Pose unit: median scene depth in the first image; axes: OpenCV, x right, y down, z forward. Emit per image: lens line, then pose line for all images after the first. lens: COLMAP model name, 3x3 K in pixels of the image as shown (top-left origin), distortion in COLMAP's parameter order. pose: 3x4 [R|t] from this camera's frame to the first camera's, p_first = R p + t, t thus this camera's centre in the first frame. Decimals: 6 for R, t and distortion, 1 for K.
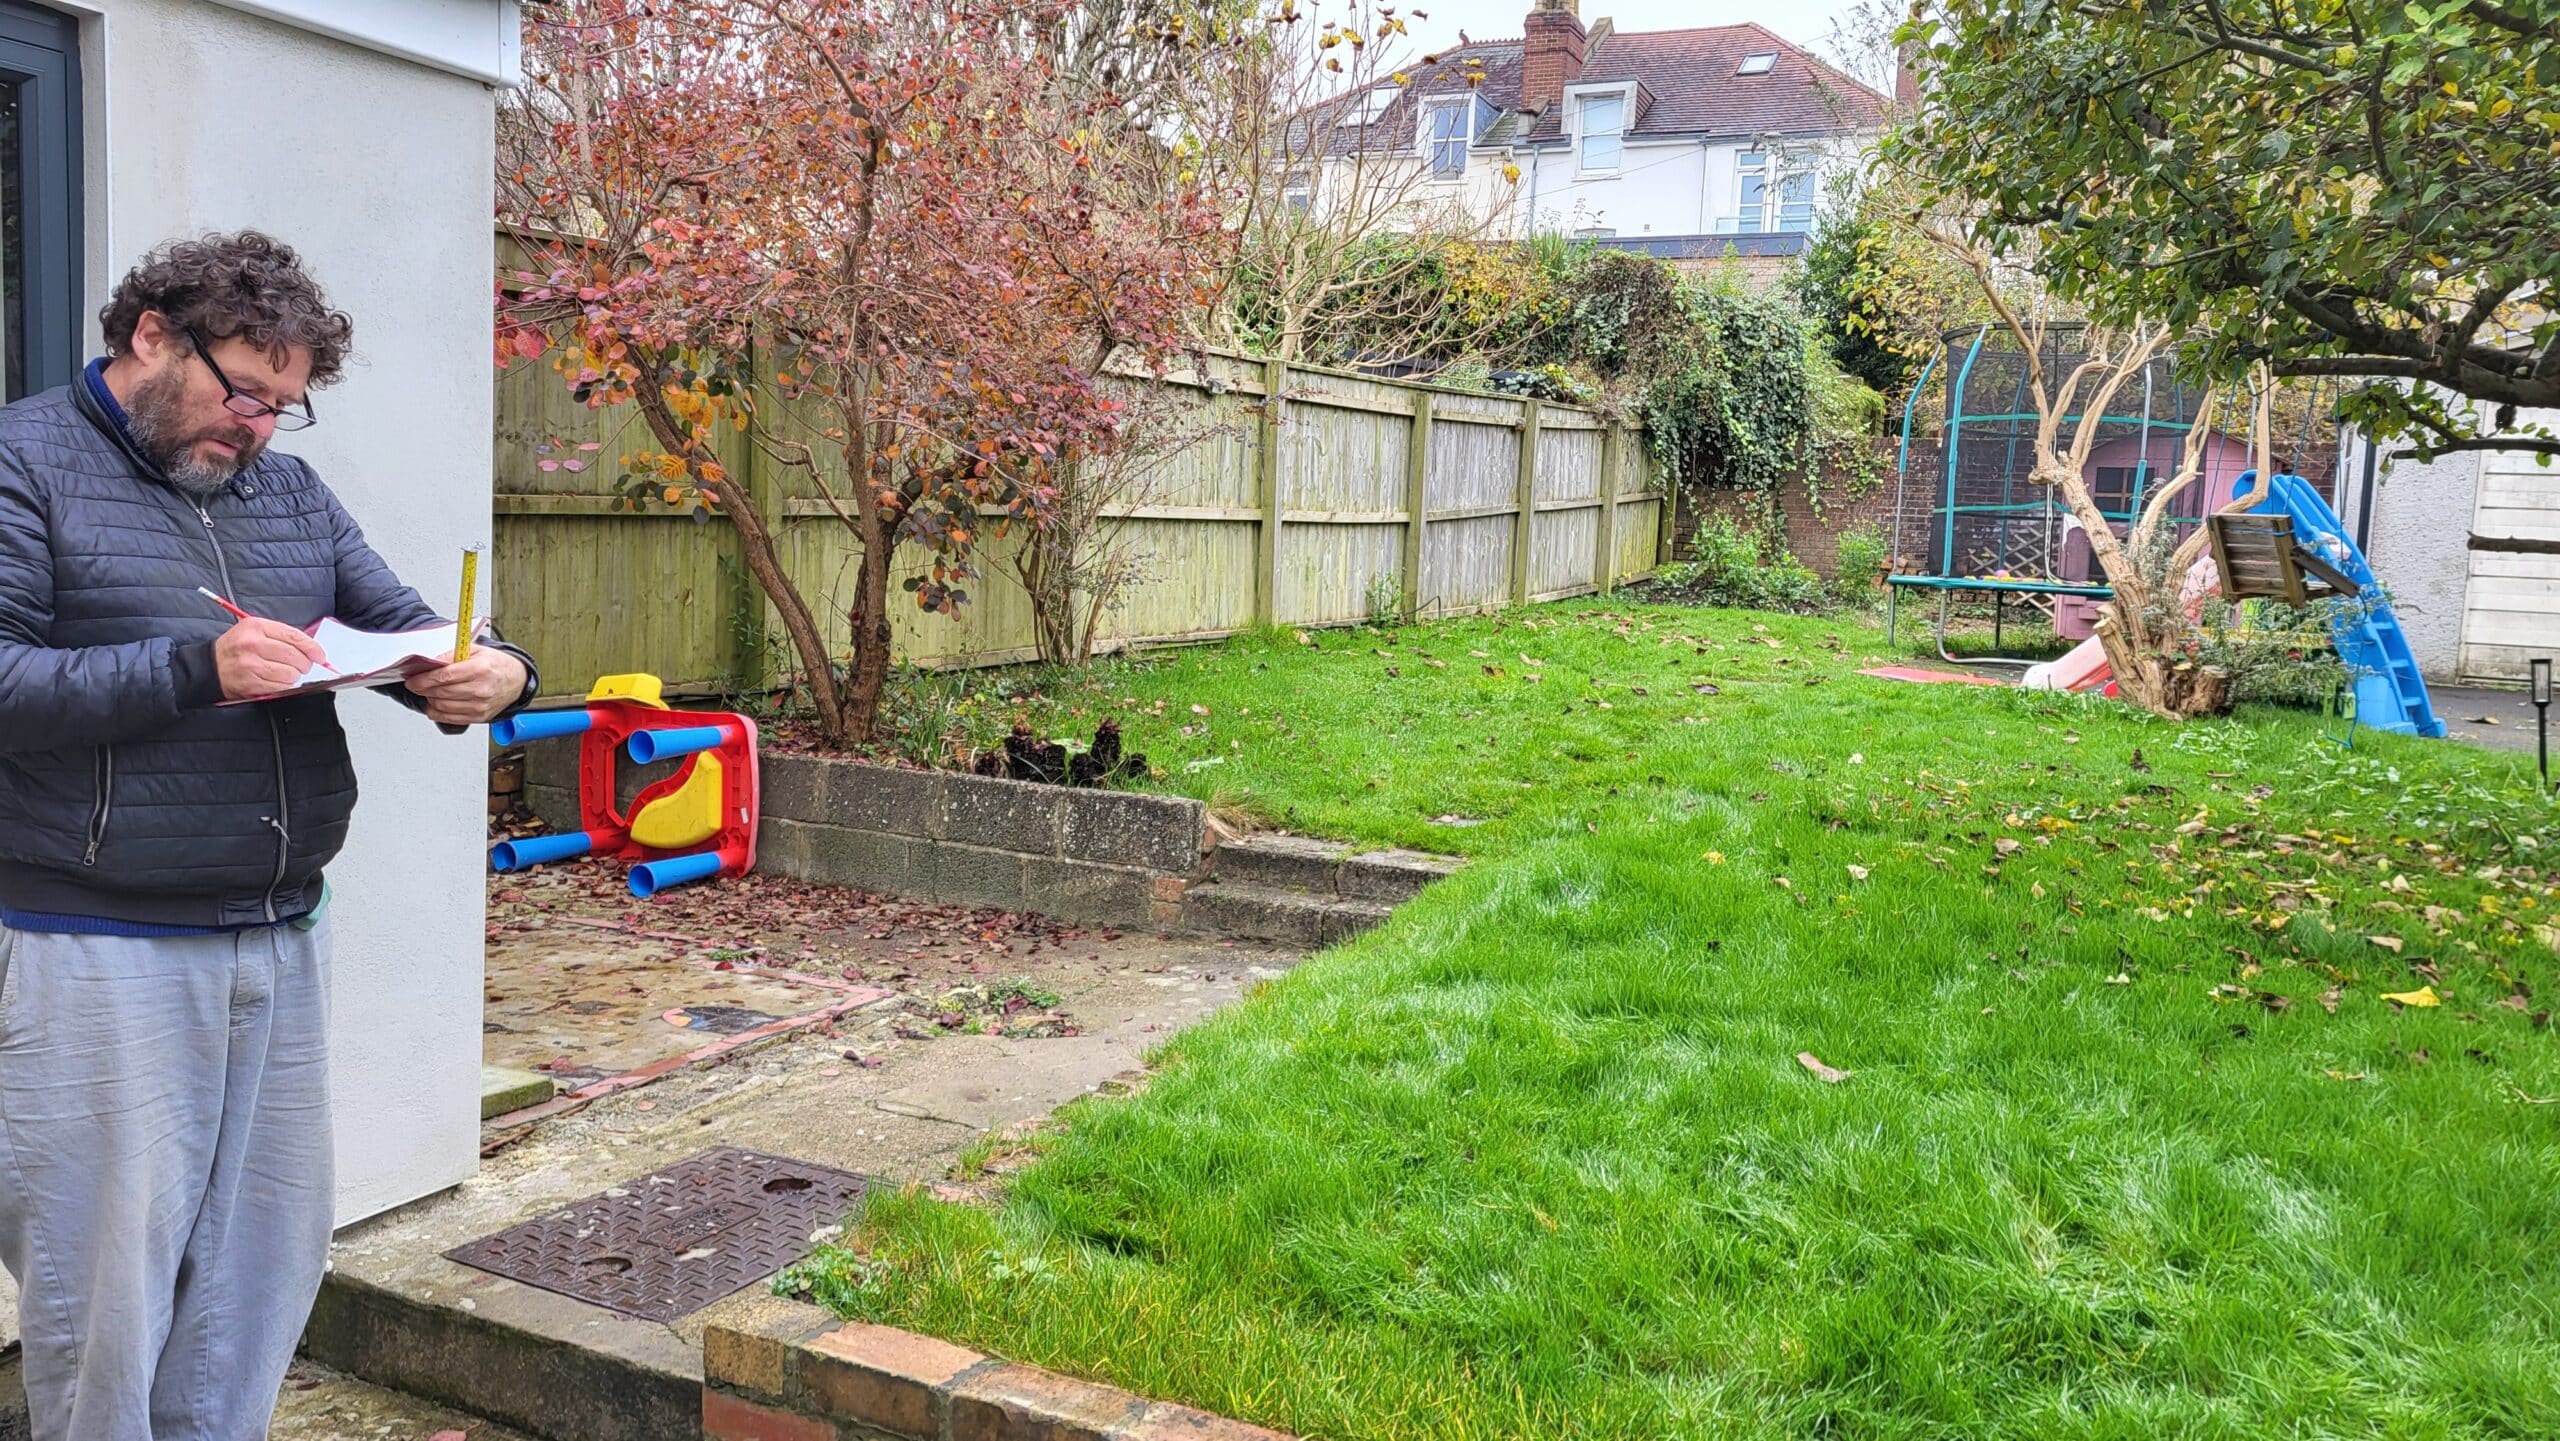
lens RADIAL K [[1925.1, 0, 1270.8], [0, 1925.1, 716.3], [0, 0, 1]] dist [0.060853, -0.038878]
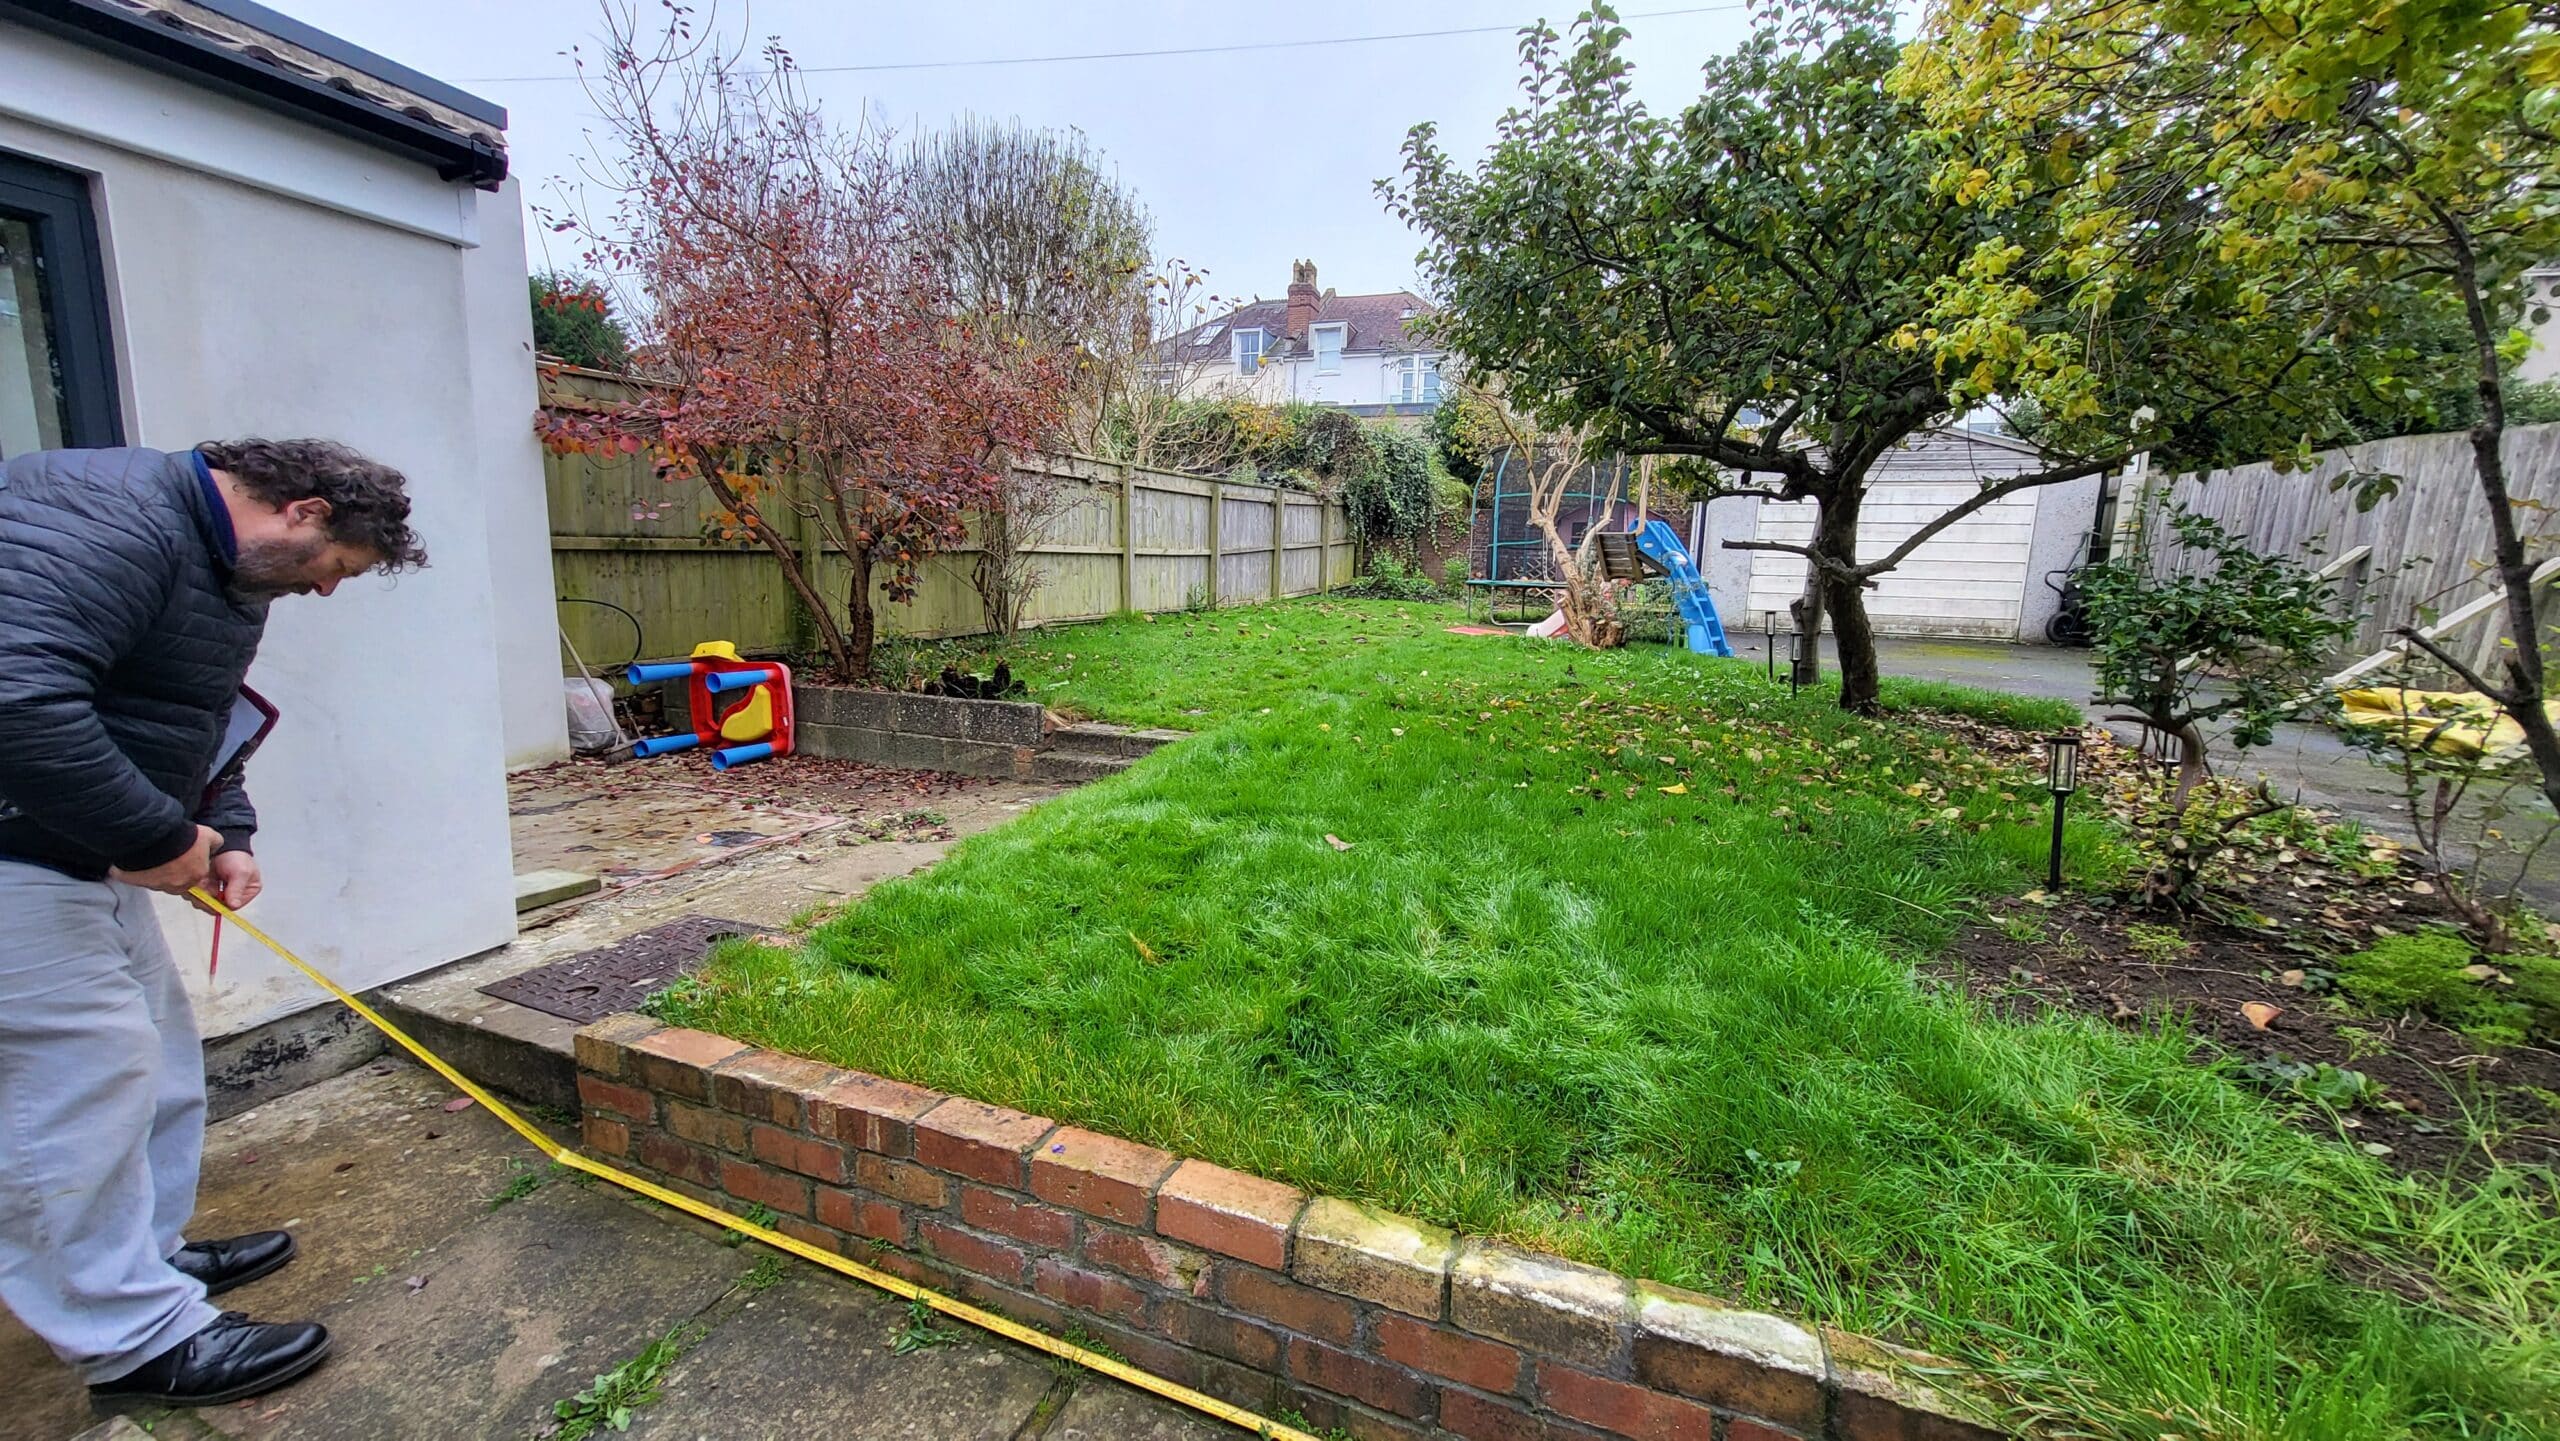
lens RADIAL K [[1005.8, 0, 1258.1], [0, 1005.8, 738.8], [0, 0, 1]] dist [0.002216, -0.000132]
pose [[0.996403, -0.031196, 0.078785, 0.090803], [0.025488, 0.997046, 0.072449, 0.013991], [-0.080812, -0.070180, 0.994256, 0.074476]]
